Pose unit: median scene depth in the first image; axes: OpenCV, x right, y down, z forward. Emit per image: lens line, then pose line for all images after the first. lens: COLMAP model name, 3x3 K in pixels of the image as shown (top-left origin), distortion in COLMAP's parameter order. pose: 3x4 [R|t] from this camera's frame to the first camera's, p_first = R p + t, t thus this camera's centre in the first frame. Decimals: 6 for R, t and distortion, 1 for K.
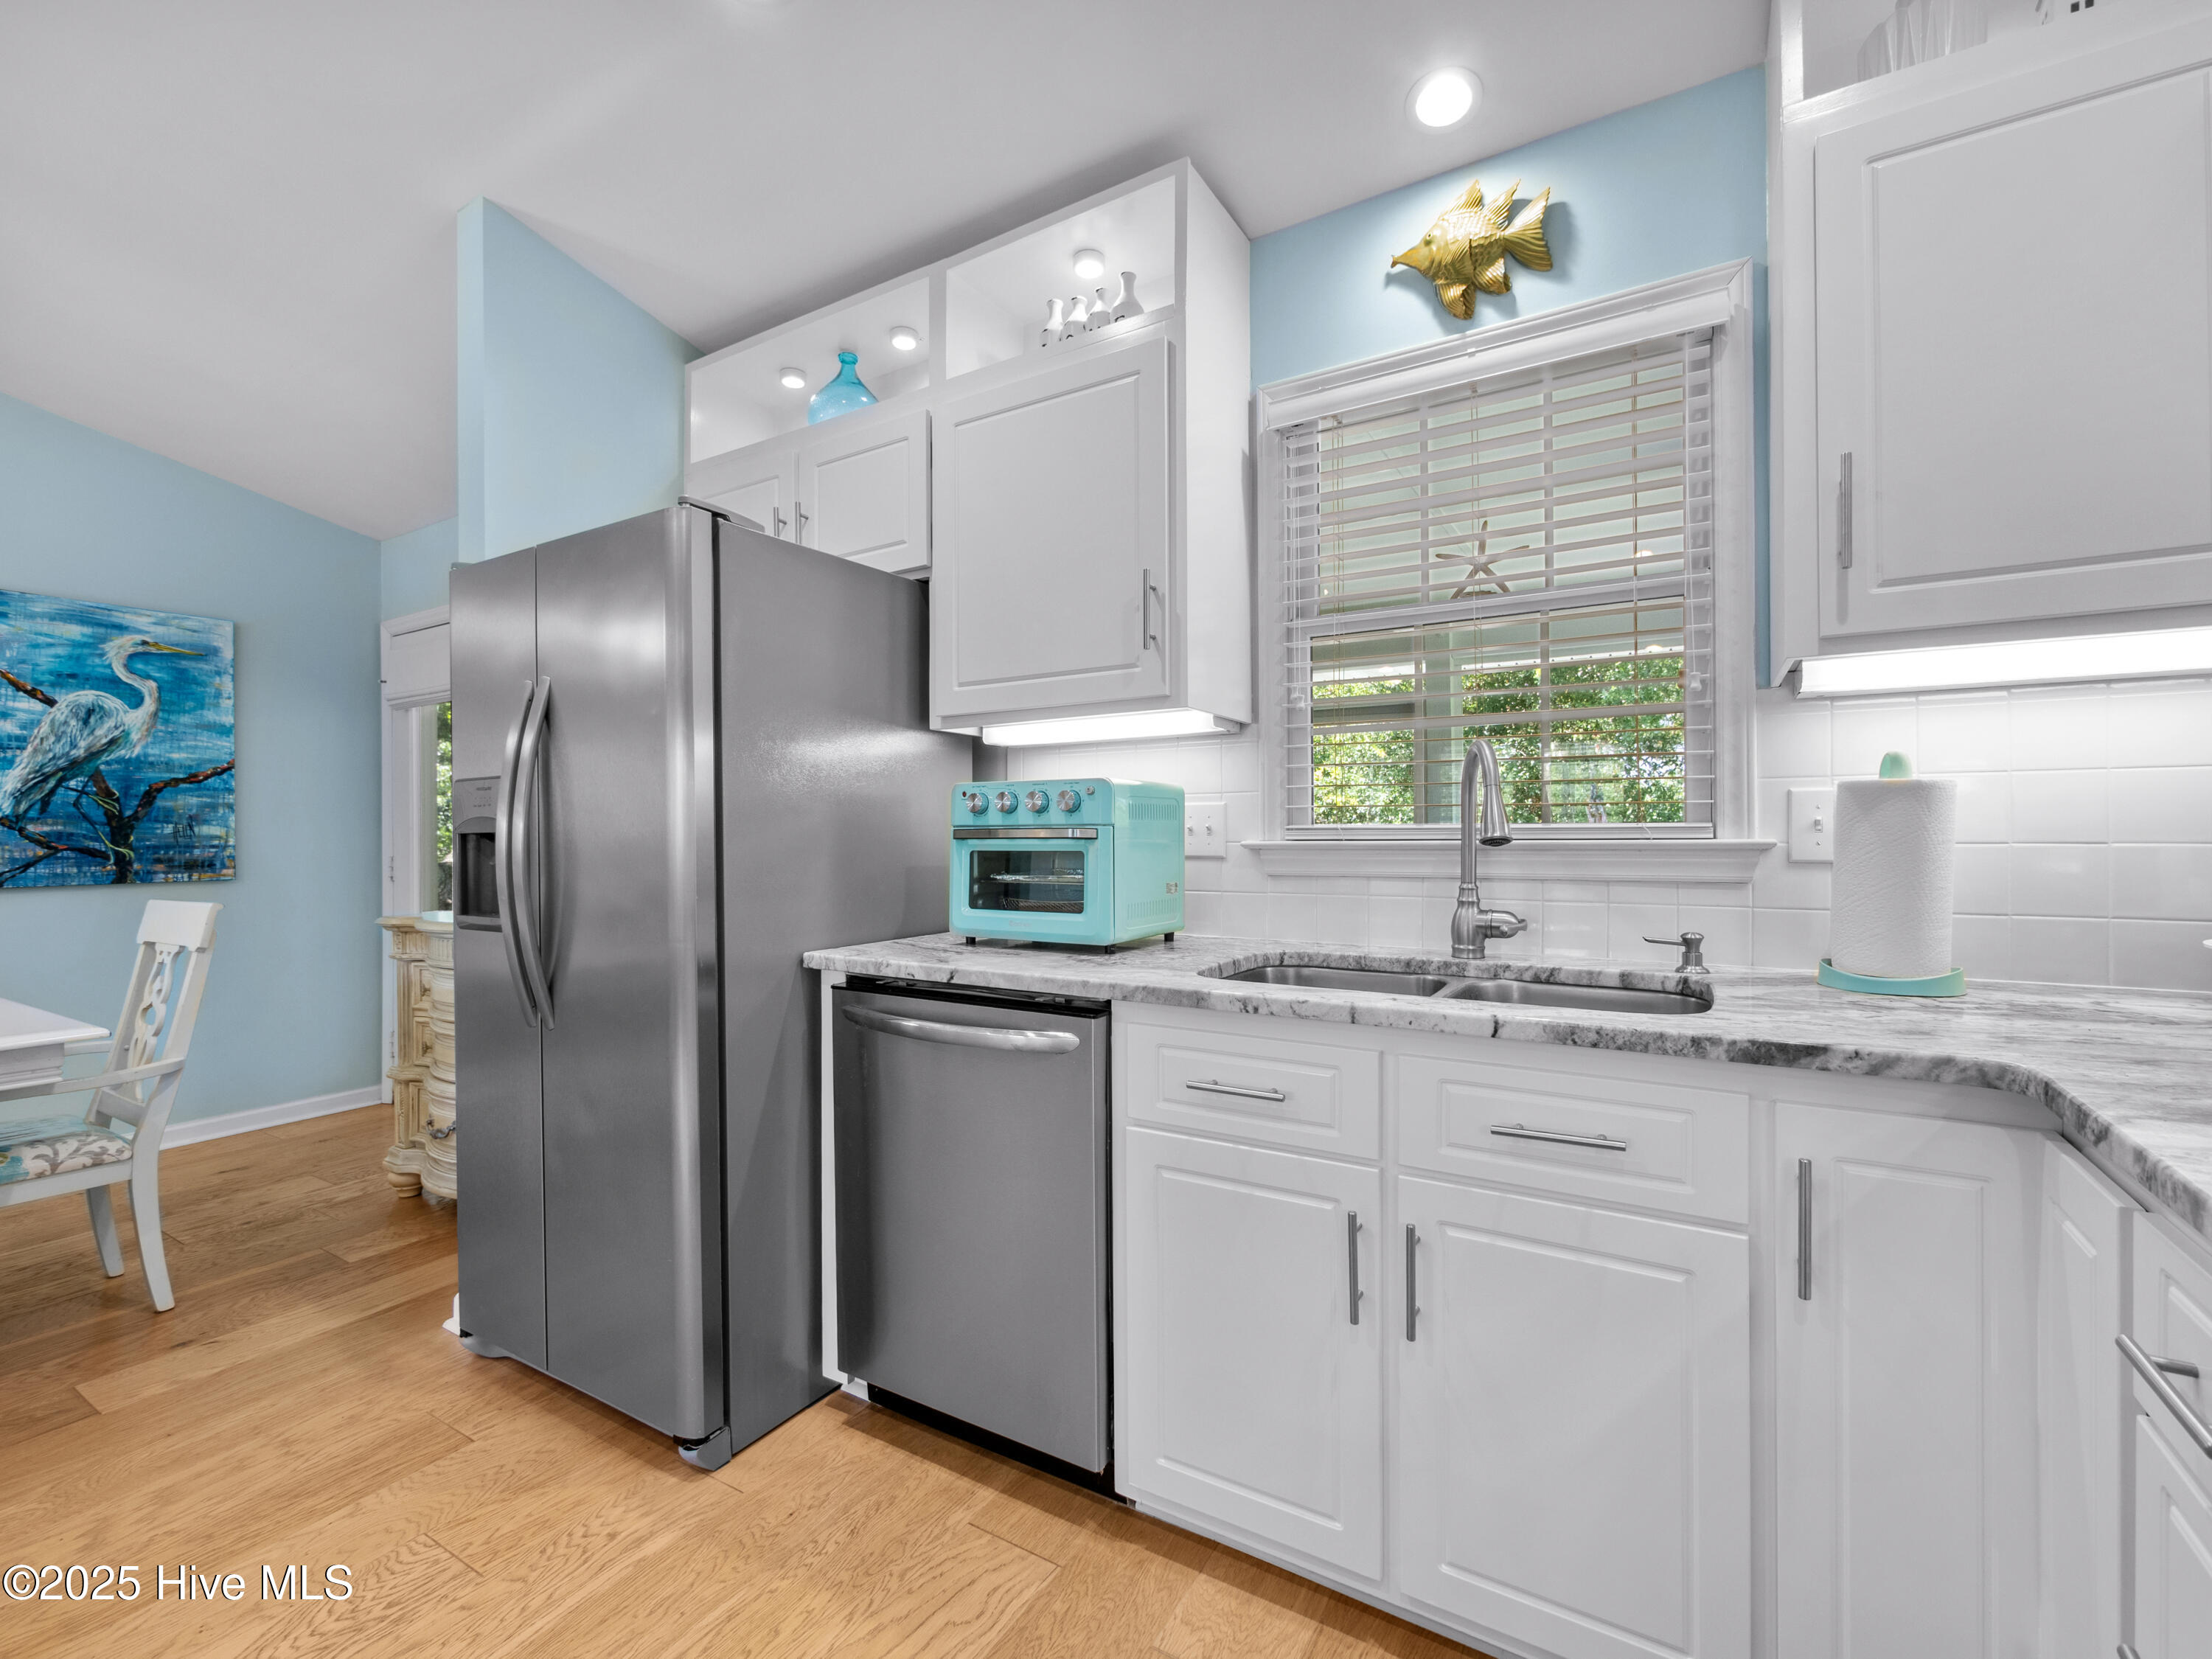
lens RADIAL K [[967.0, 0, 1120.3], [0, 967.0, 834.2], [0, 0, 1]] dist [-0.003120, -0.000235]
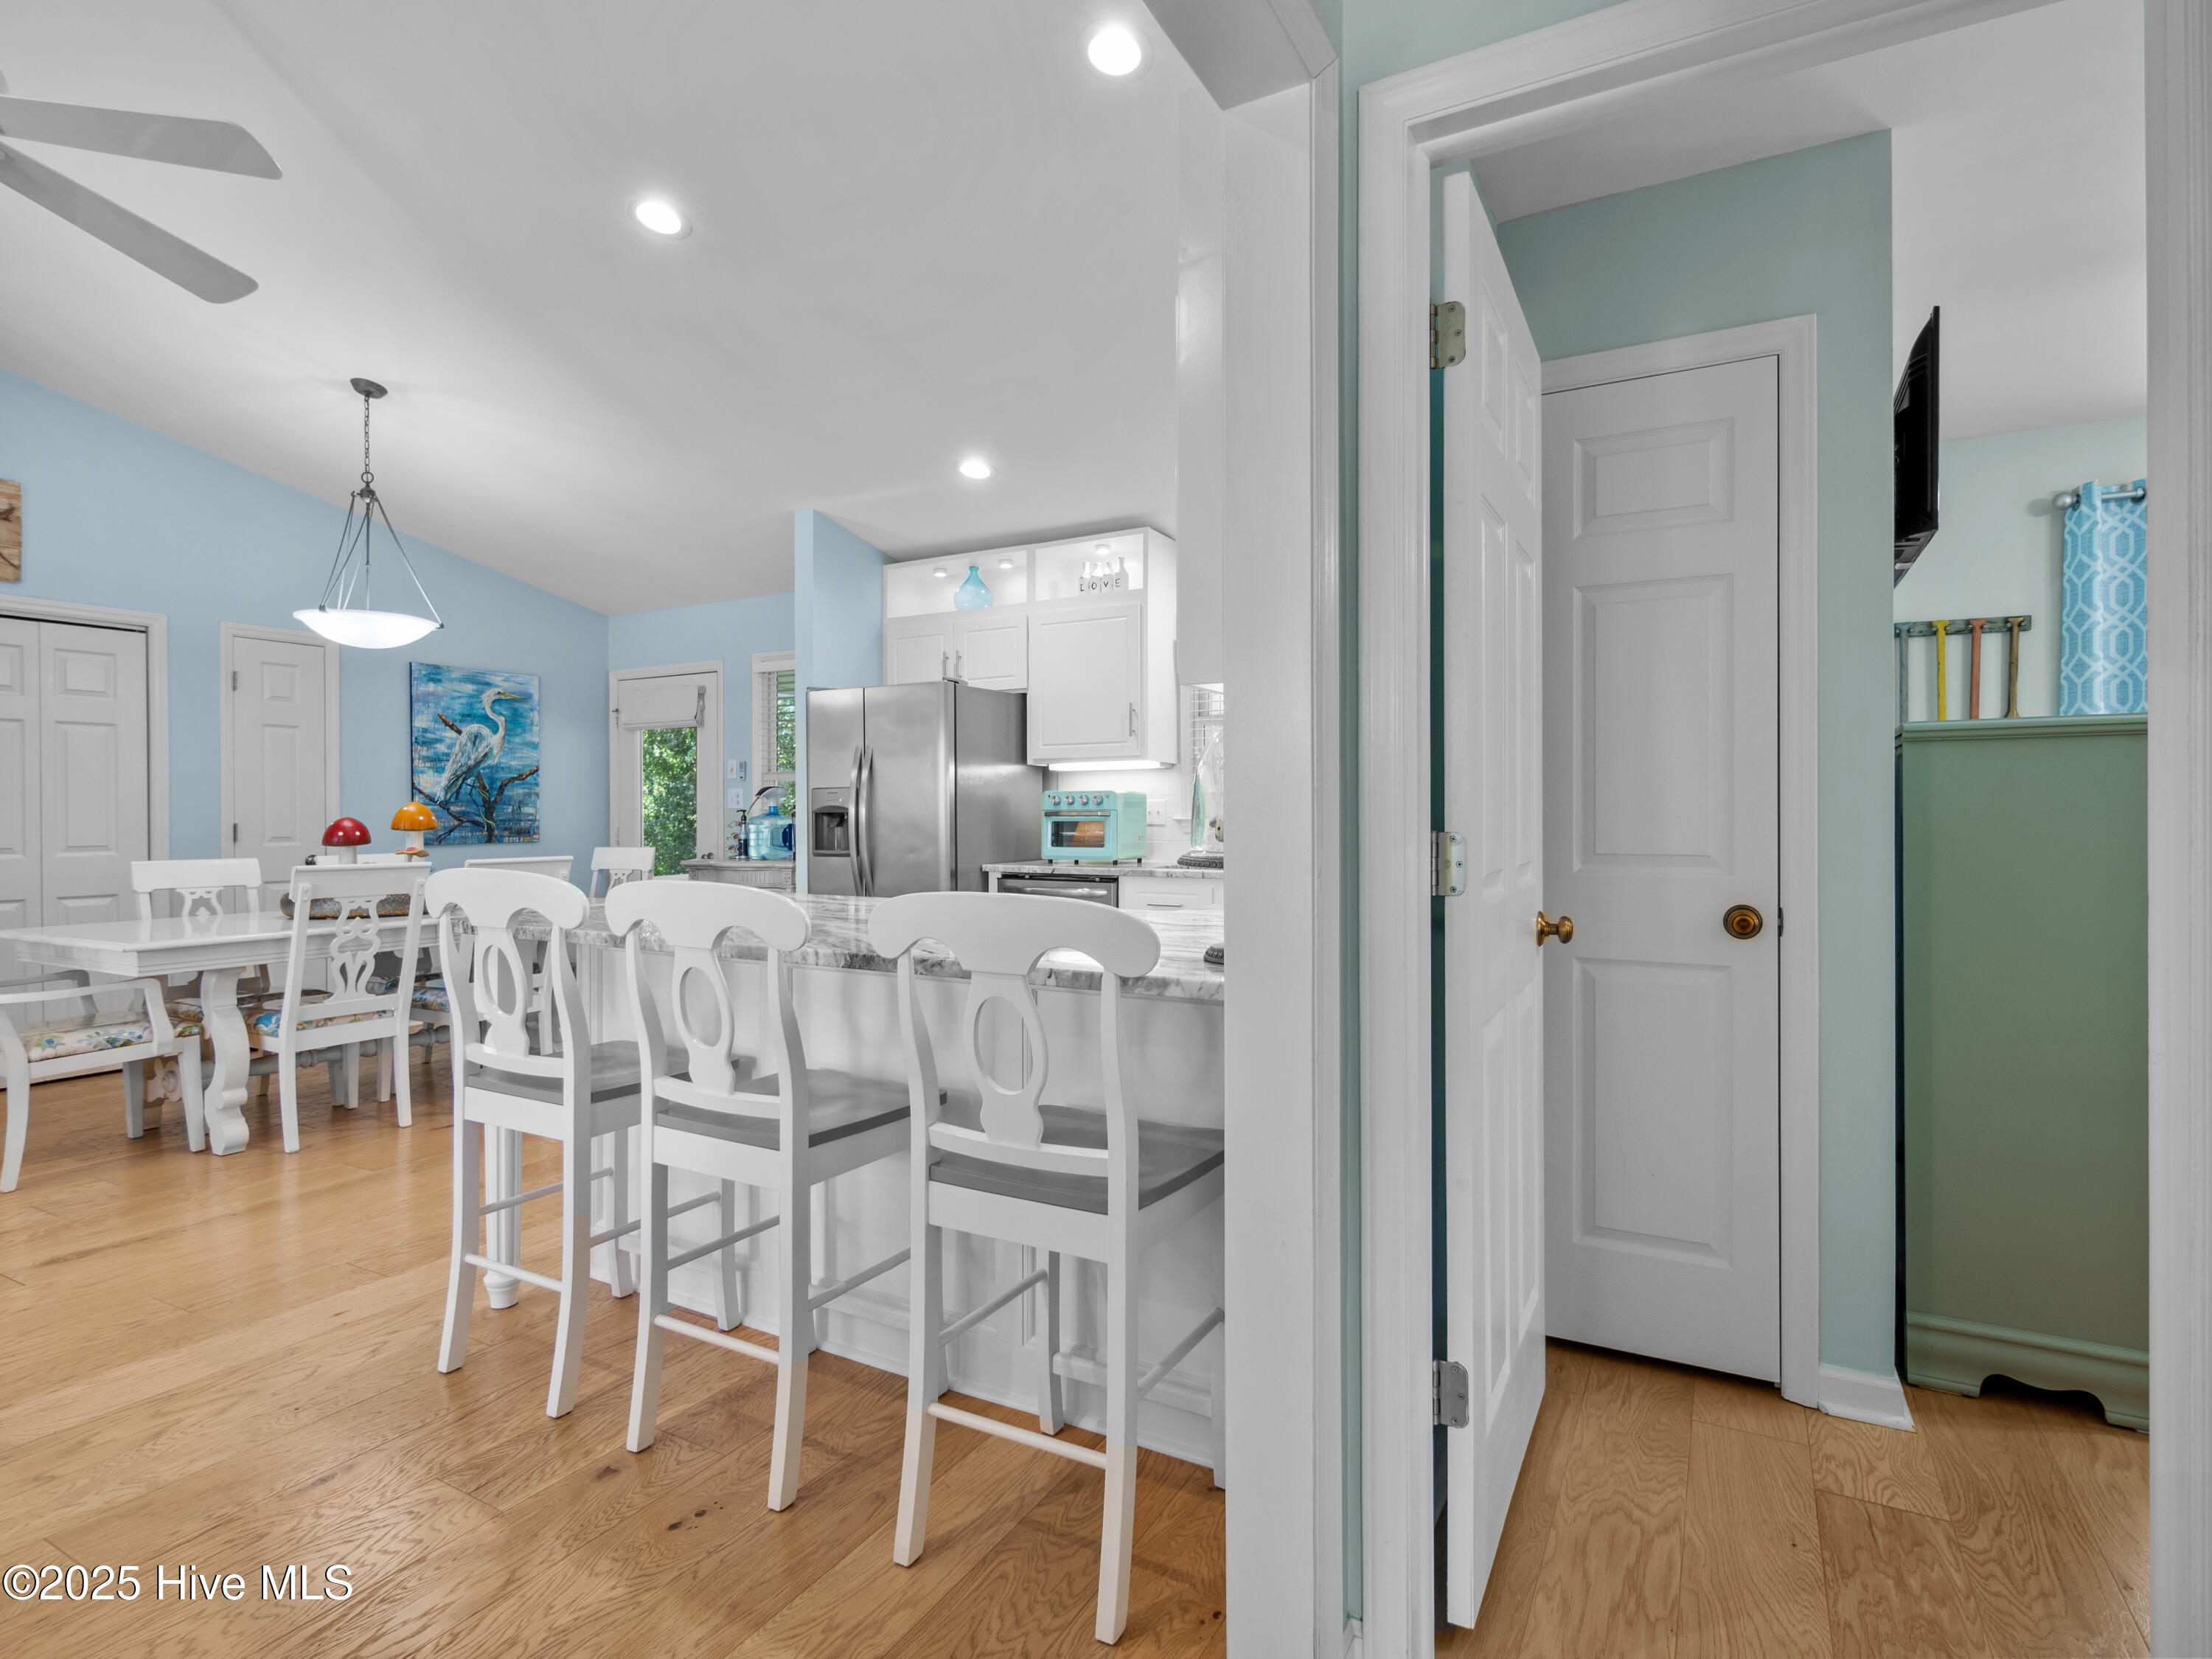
lens RADIAL K [[1127.3, 0, 1112.9], [0, 1127.3, 816.7], [0, 0, 1]] dist [0.001951, -0.000564]
pose [[0.999275, 0.003229, 0.037927, -0.120062], [-0.003304, 0.999993, 0.001911, 0.000860], [-0.037921, -0.002035, 0.999279, -1.752984]]
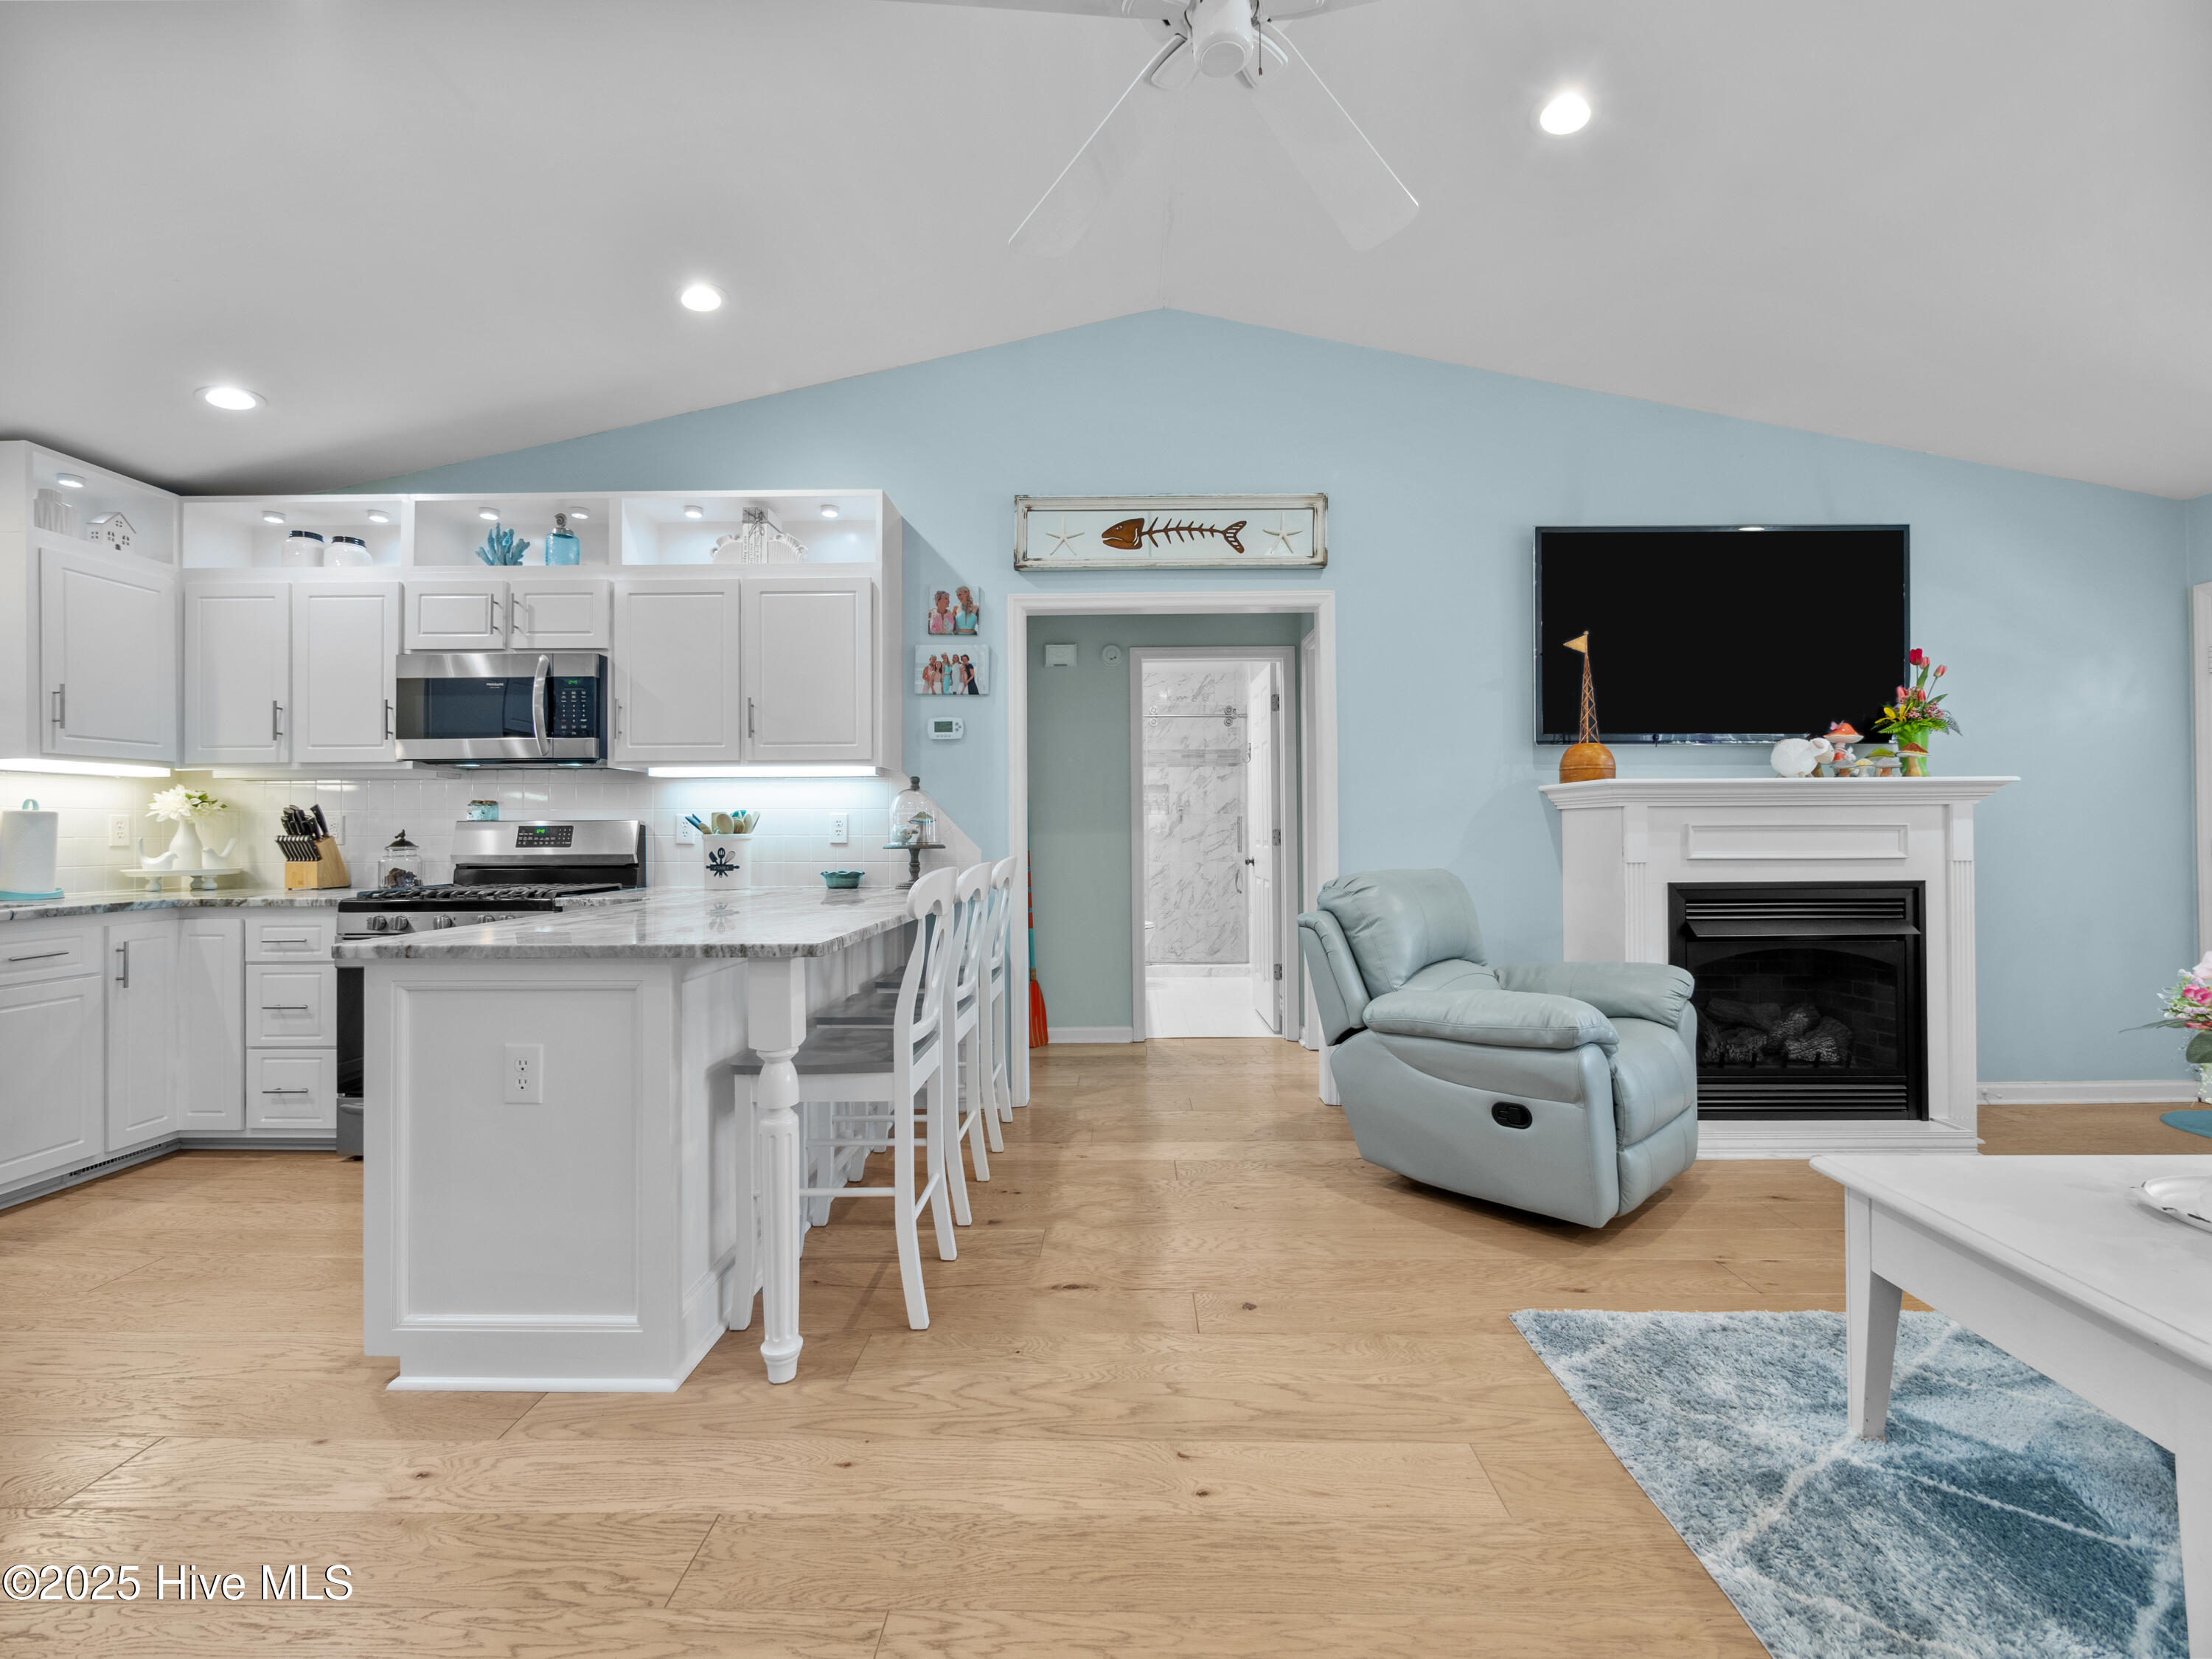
lens RADIAL K [[954.1, 0, 1112.2], [0, 954.1, 819.6], [0, 0, 1]] dist [-0.001038, -0.000229]
pose [[-0.499011, 0.016768, 0.866434, -1.939830], [0.009210, 0.999859, -0.014046, 0.016646], [-0.866547, 0.000970, -0.499095, -0.100608]]
